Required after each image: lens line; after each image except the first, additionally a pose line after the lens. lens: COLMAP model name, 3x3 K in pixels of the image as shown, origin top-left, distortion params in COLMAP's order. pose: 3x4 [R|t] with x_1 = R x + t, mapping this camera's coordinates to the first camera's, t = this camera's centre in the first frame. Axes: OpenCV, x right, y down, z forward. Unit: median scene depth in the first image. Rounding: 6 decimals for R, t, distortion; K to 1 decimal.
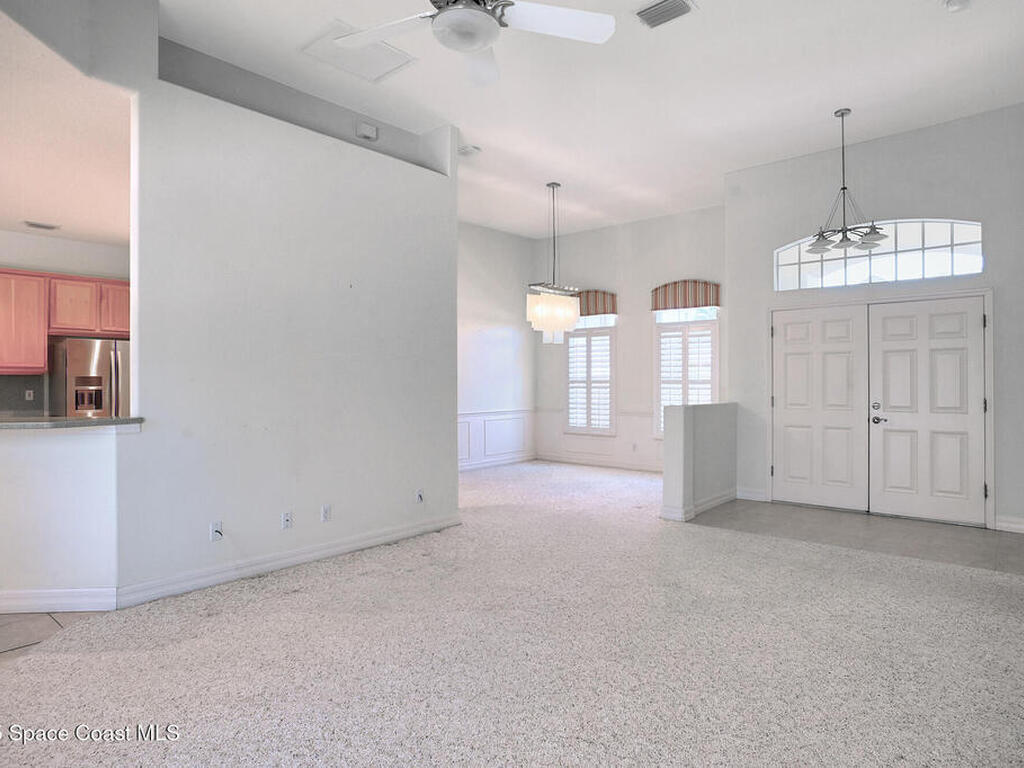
lens RADIAL K [[591.7, 0, 513.0], [0, 591.7, 381.4], [0, 0, 1]] dist [-0.003231, -0.000635]
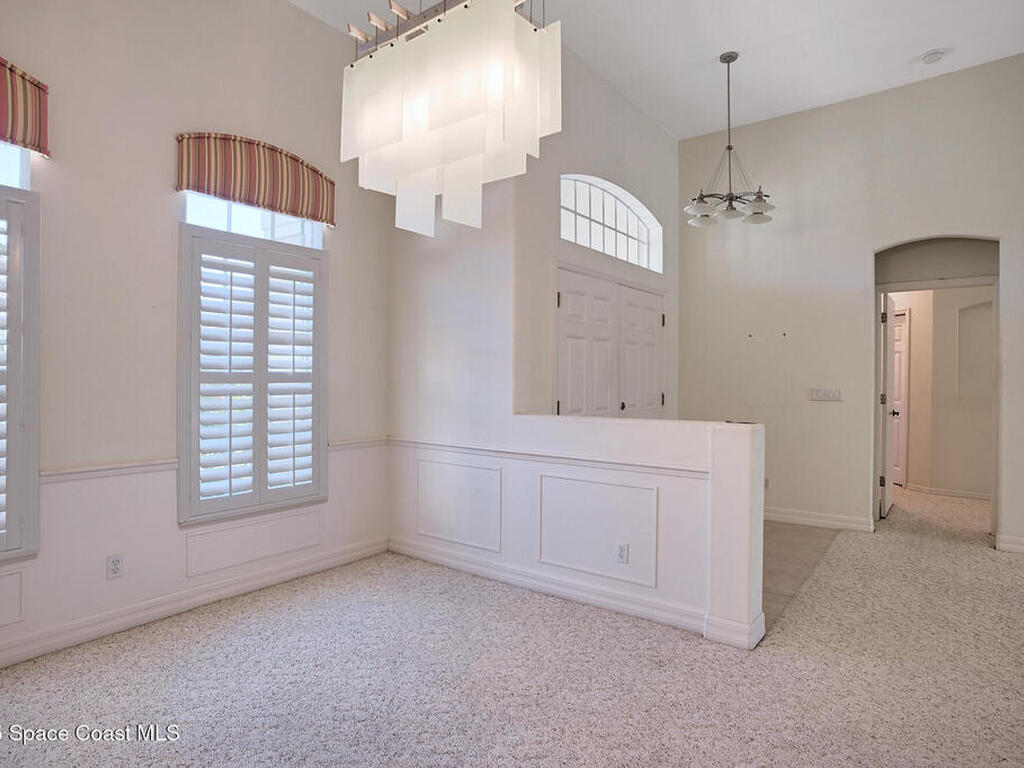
lens RADIAL K [[591.7, 0, 513.0], [0, 591.7, 380.7], [0, 0, 1]] dist [-0.003231, -0.000635]
pose [[-0.114267, 0.001364, 0.993449, -0.165257], [0.000947, 0.999999, -0.001264, 0.004105], [-0.993450, 0.000796, -0.114268, 0.857089]]
